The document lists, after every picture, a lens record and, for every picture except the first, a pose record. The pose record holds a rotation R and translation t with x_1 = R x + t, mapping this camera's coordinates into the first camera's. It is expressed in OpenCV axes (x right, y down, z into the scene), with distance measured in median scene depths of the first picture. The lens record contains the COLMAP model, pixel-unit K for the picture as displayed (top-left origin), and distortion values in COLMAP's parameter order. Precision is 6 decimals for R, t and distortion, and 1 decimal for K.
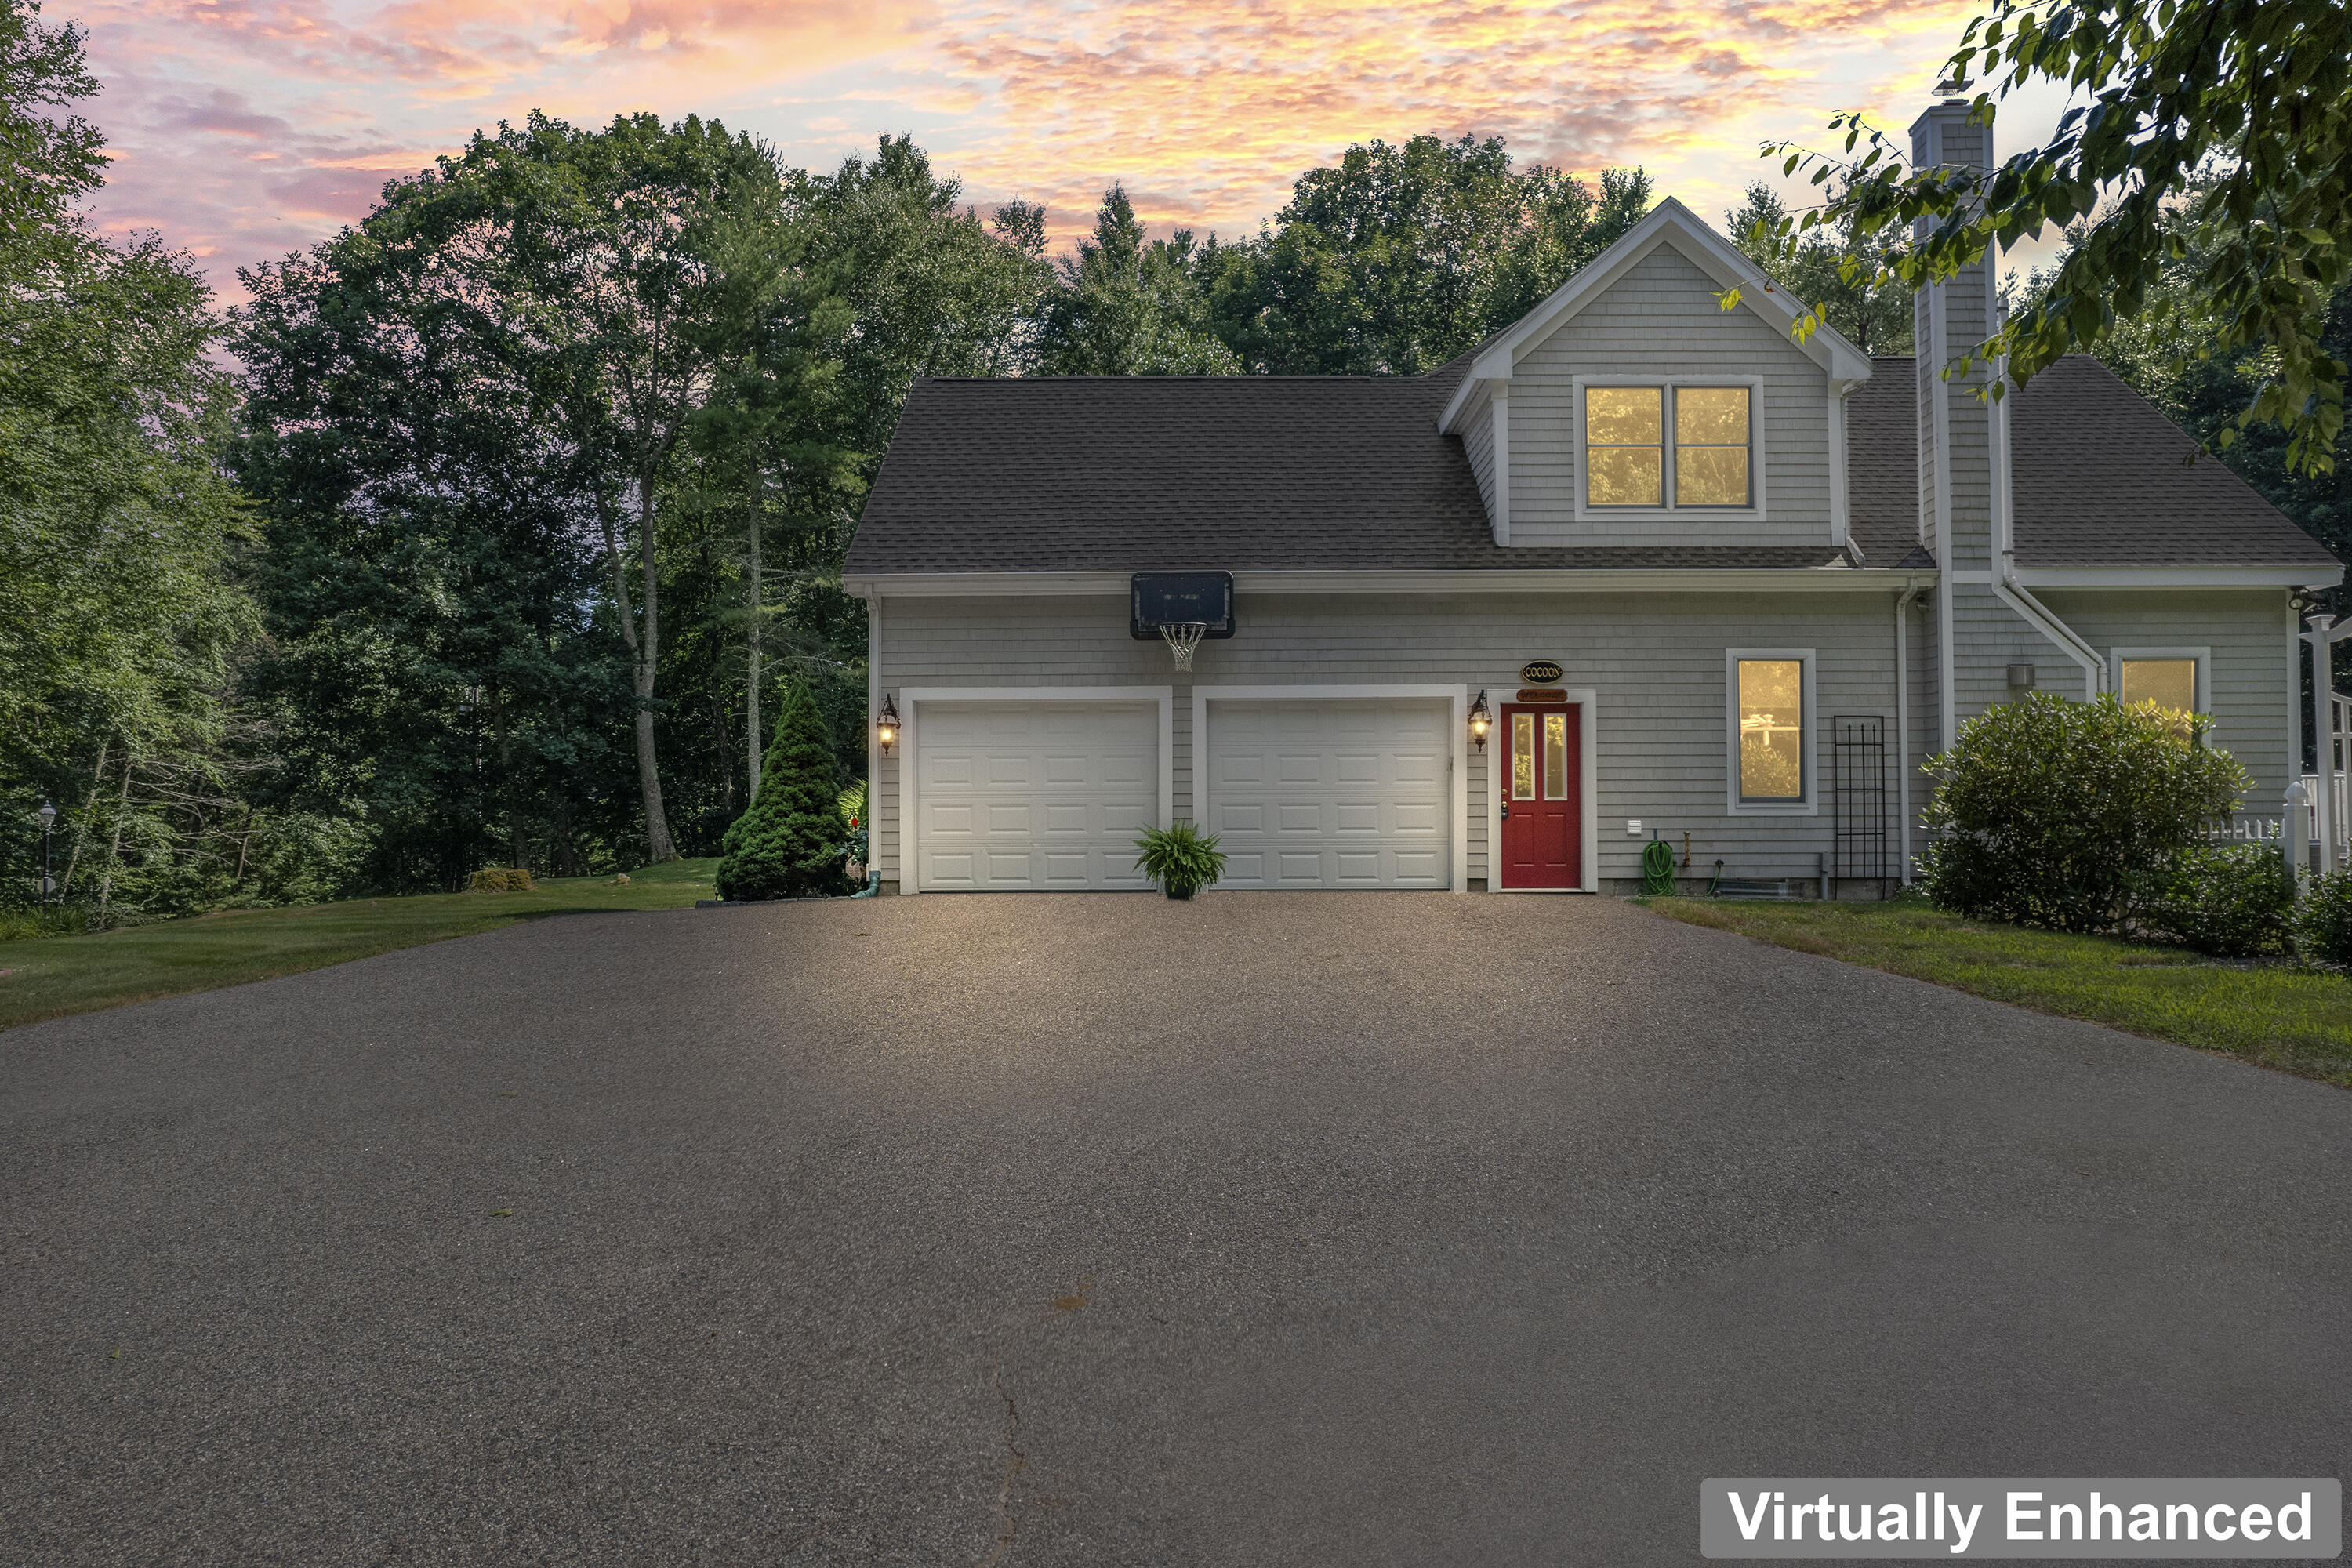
lens RADIAL K [[1614.8, 0, 1136.7], [0, 1614.8, 779.0], [0, 0, 1]] dist [-0.006475, 0.000065]
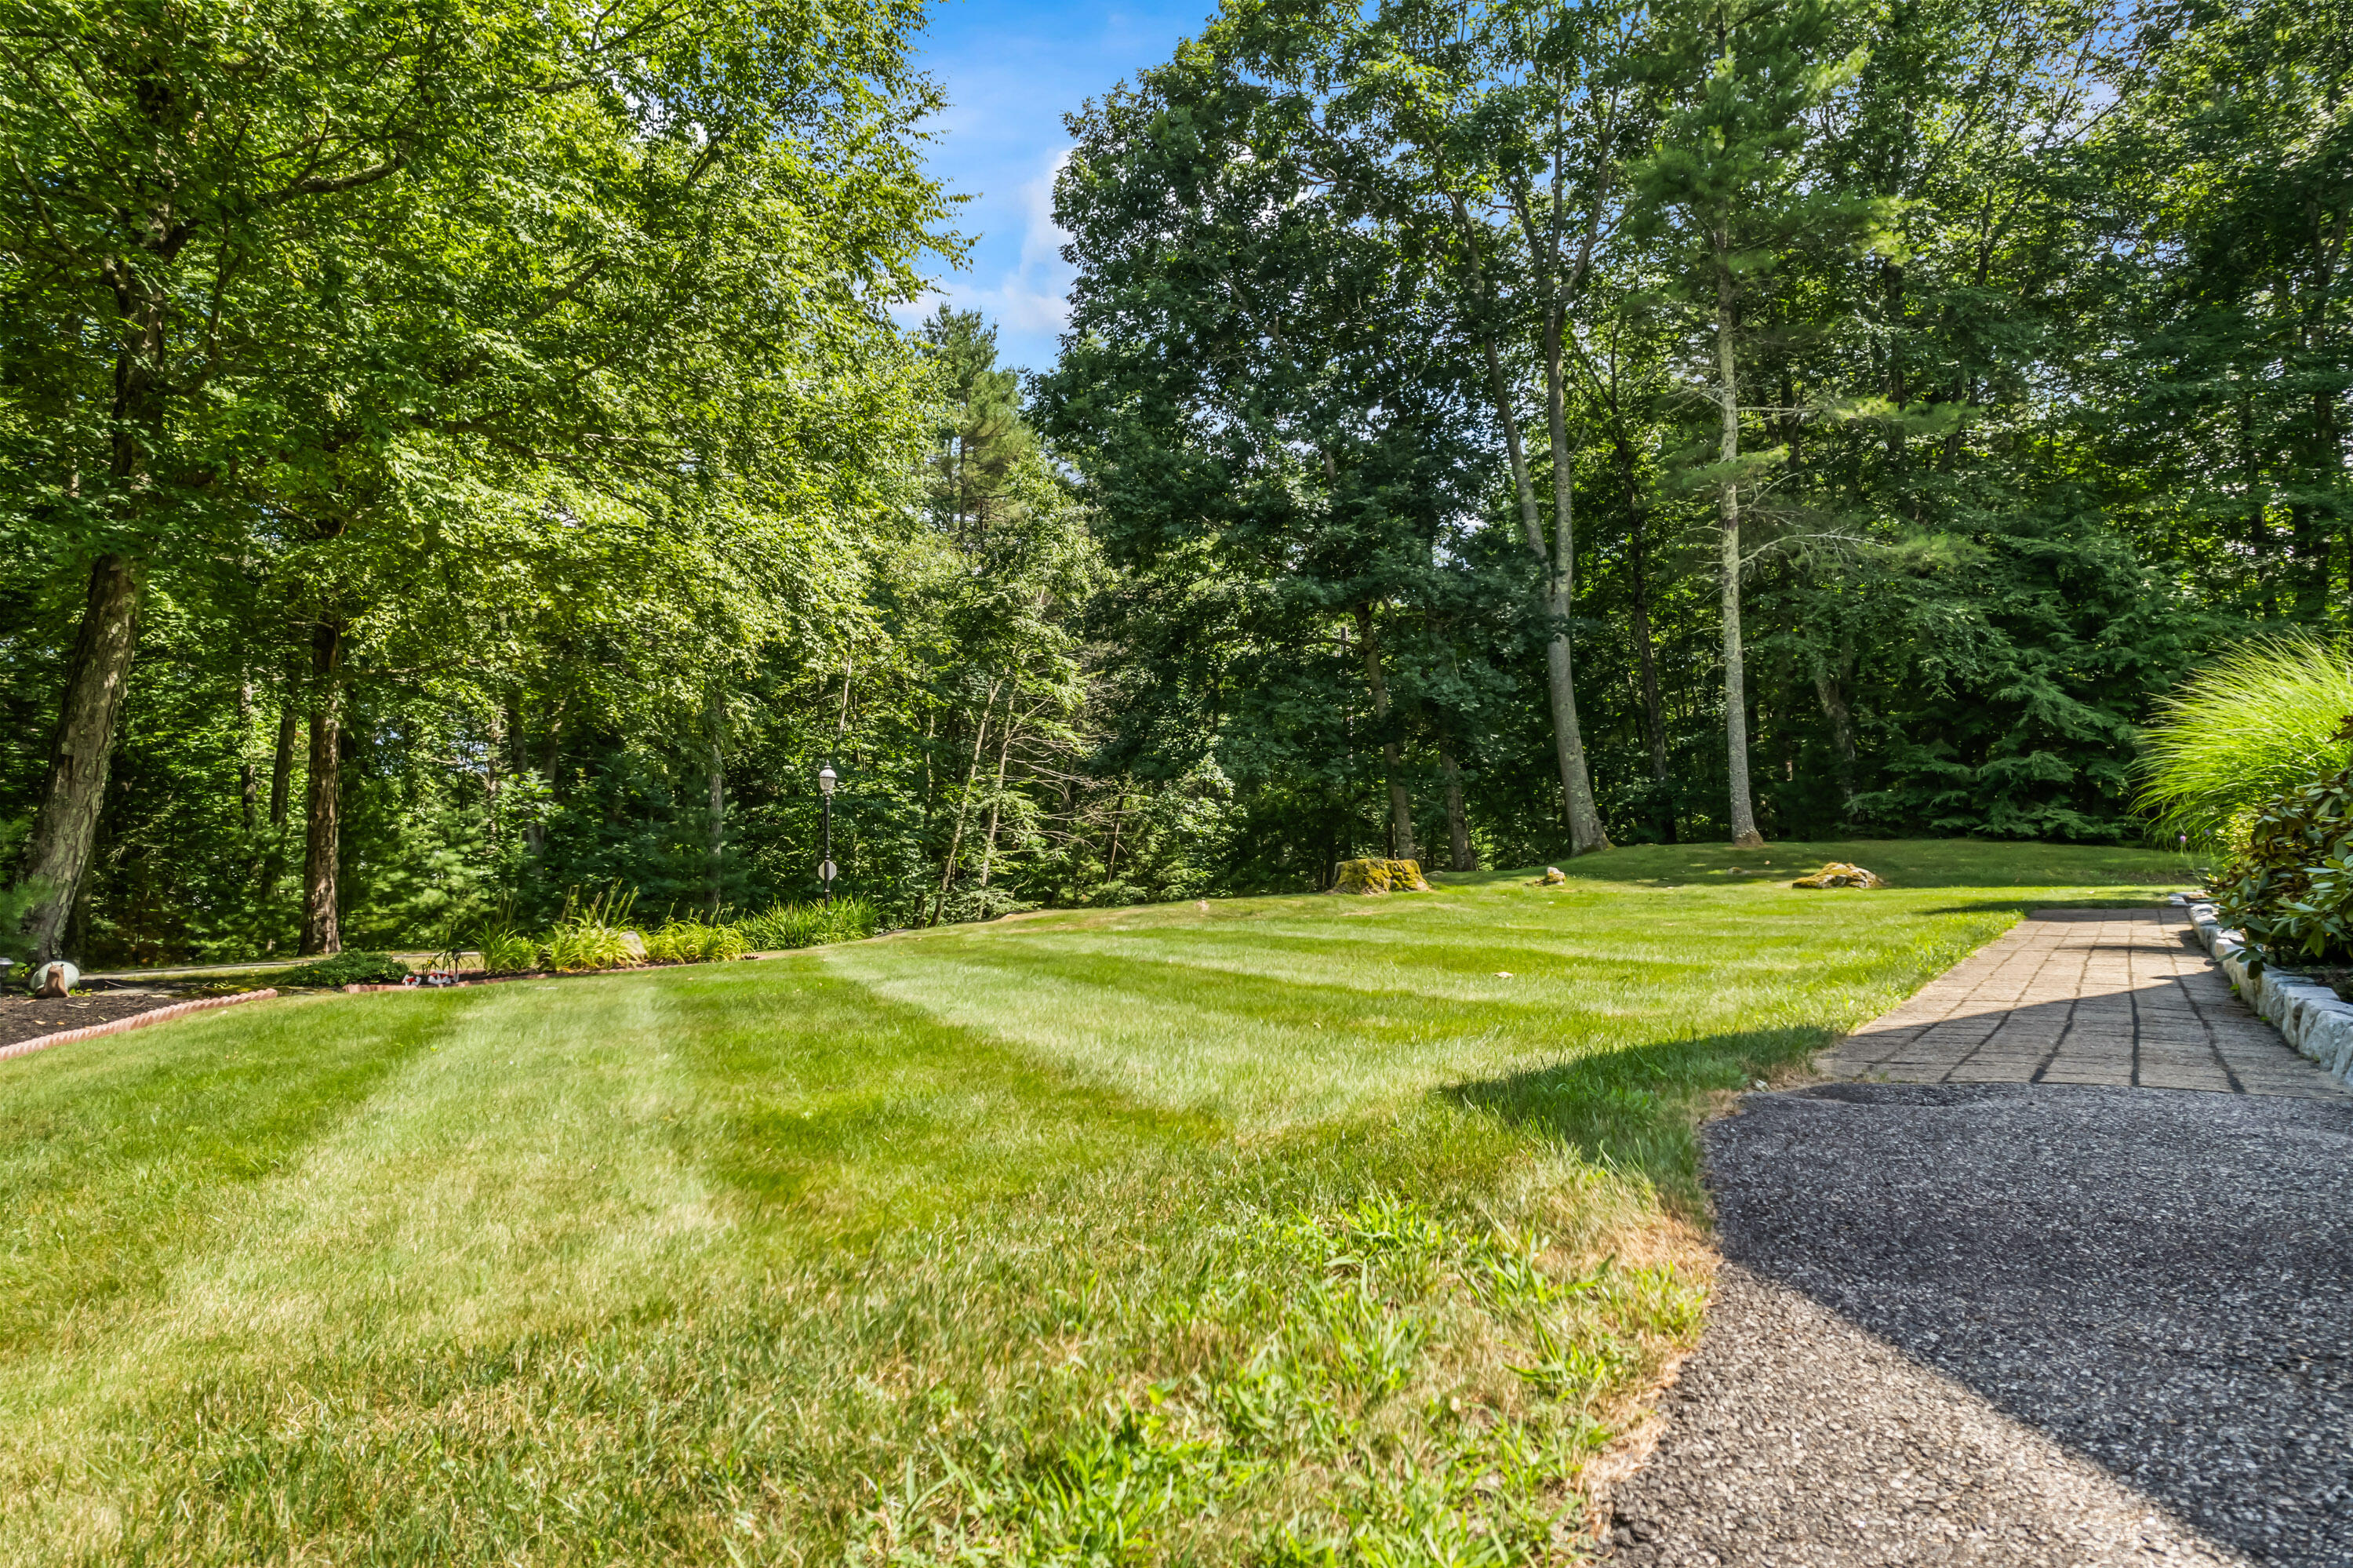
lens RADIAL K [[1615.6, 0, 1137.2], [0, 1615.6, 779.0], [0, 0, 1]] dist [-0.006475, 0.000065]
pose [[0.858833, -0.005272, -0.512229, -0.096656], [0.007012, 0.999974, 0.001465, 0.015568], [0.512208, -0.004849, 0.858848, 0.283440]]
